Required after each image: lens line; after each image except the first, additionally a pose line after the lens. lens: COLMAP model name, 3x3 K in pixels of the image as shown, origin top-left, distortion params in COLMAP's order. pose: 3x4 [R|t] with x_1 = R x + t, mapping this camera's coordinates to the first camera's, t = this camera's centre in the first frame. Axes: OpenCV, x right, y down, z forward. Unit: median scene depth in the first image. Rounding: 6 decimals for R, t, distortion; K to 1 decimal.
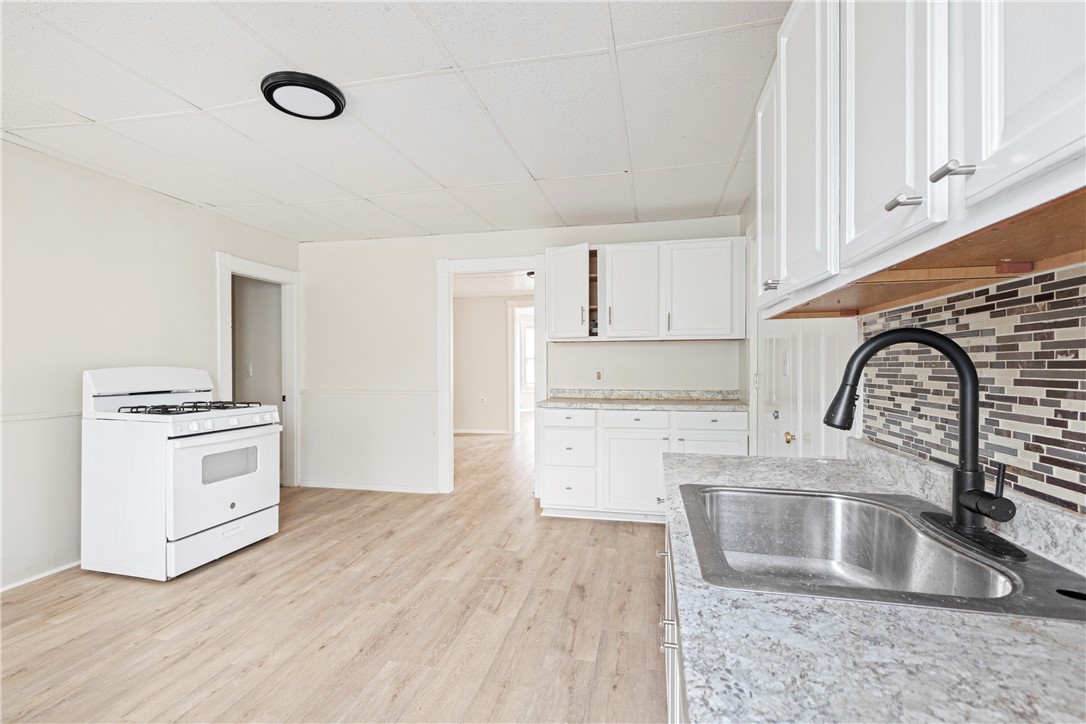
lens RADIAL K [[481.5, 0, 544.3], [0, 481.5, 360.0], [0, 0, 1]] dist [0.001710, -0.000287]
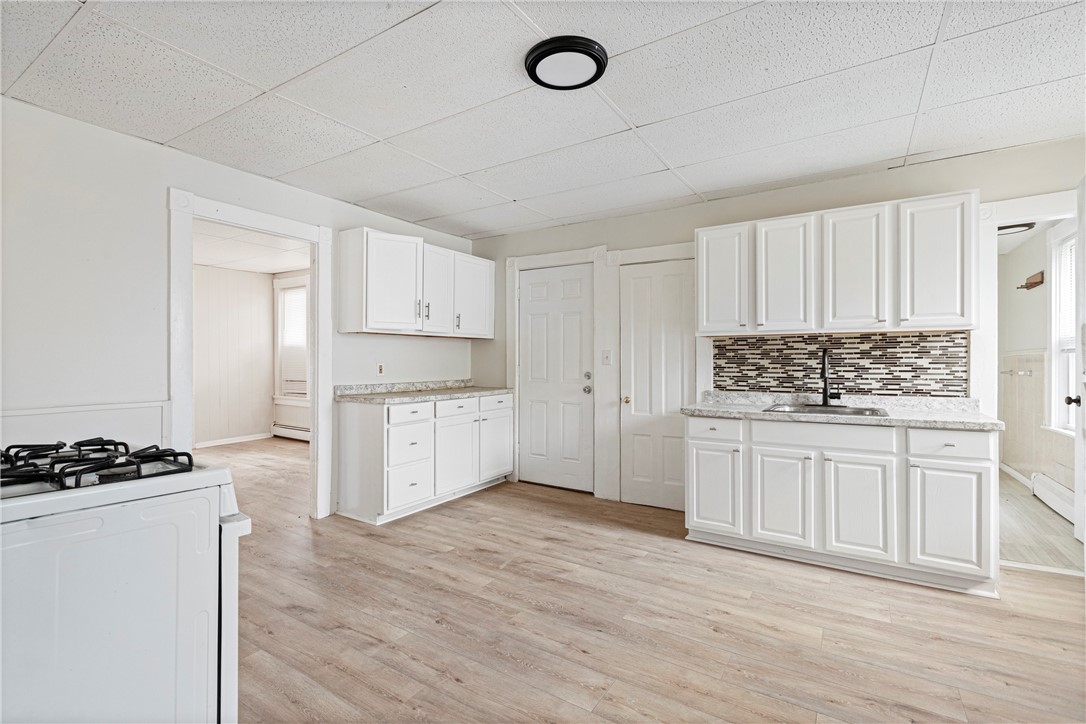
lens RADIAL K [[481.5, 0, 544.3], [0, 481.5, 360.0], [0, 0, 1]] dist [0.001710, -0.000287]
pose [[0.355019, 0.000729, 0.934859, -0.965939], [-0.011623, 0.999926, 0.003634, 0.009575], [-0.934787, -0.012156, 0.355002, 0.517800]]
